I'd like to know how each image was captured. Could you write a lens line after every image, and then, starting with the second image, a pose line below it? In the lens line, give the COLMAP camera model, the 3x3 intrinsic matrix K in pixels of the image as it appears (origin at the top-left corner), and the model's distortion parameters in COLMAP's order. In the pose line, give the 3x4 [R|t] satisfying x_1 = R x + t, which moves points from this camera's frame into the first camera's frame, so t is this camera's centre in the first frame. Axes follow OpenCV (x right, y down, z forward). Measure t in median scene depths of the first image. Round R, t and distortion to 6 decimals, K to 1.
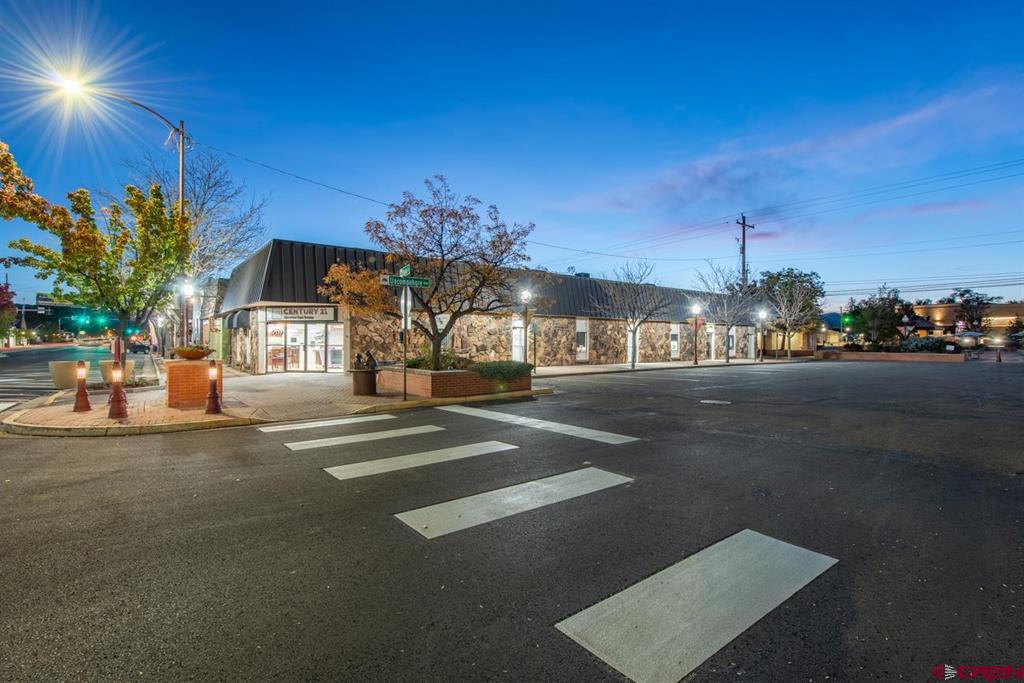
lens RADIAL K [[478.9, 0, 512.0], [0, 478.9, 341.5], [0, 0, 1]] dist [0.013468, 0.000206]
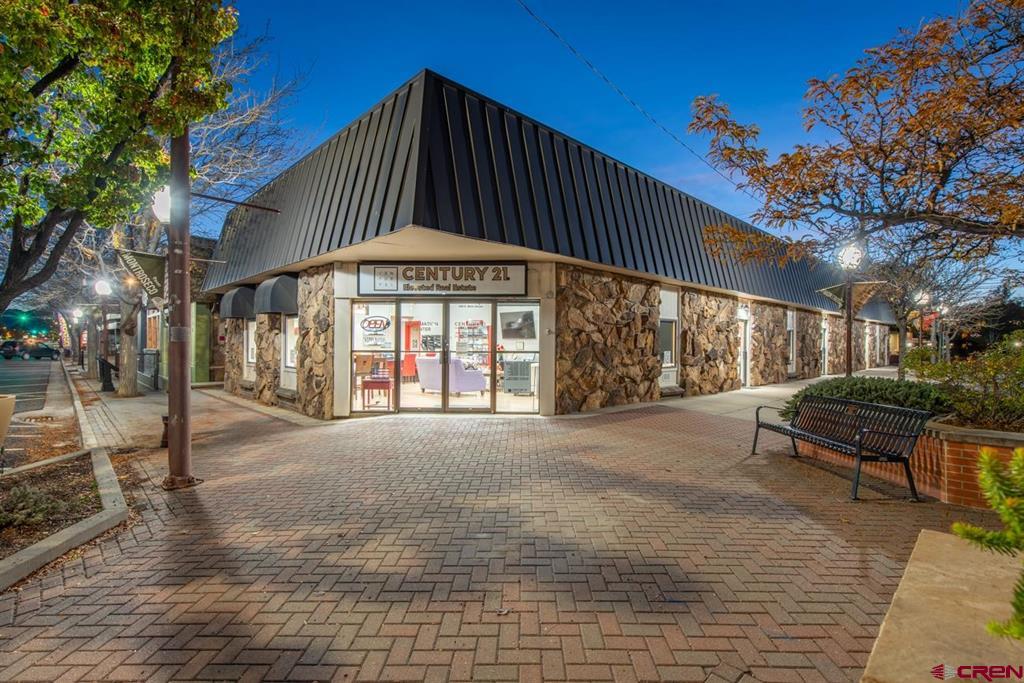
lens RADIAL K [[478.9, 0, 512.0], [0, 478.9, 341.5], [0, 0, 1]] dist [0.013468, 0.000206]
pose [[0.994223, 0.002269, 0.107306, -0.349743], [-0.001588, 0.999978, -0.006429, 0.001170], [-0.107318, 0.006221, 0.994205, 0.464118]]
